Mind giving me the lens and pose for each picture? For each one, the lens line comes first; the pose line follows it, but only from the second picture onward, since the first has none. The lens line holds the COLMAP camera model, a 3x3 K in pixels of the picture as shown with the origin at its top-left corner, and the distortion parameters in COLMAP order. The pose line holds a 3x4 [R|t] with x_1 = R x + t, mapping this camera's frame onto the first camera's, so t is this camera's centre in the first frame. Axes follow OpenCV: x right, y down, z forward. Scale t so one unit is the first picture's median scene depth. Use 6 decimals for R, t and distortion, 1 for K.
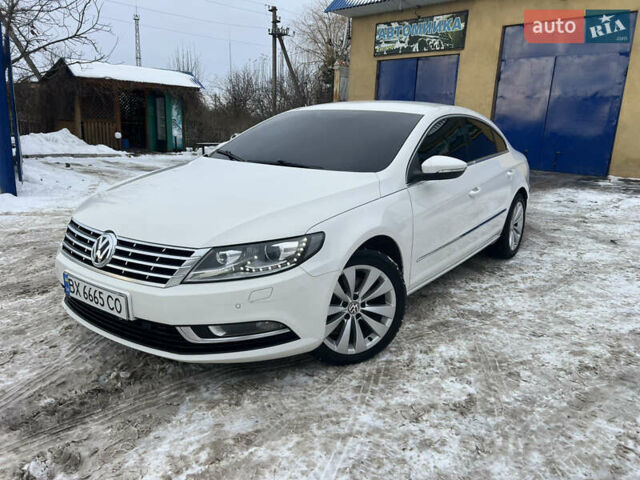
lens RADIAL K [[467.2, 0, 321.9], [0, 467.2, 241.1], [0, 0, 1]] dist [0.040175, -0.034106]
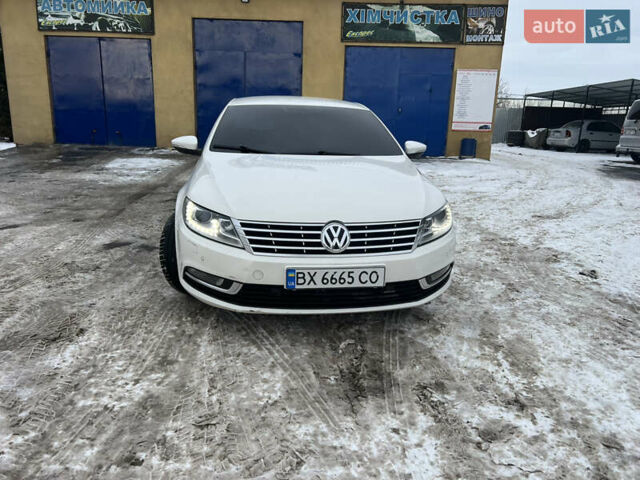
lens RADIAL K [[467.2, 0, 323.5], [0, 467.2, 238.4], [0, 0, 1]] dist [0.040175, -0.034106]
pose [[0.732155, -0.182984, 0.656099, -0.185871], [0.164388, 0.982236, 0.090498, -0.012959], [-0.661003, 0.041597, 0.749229, 0.026340]]
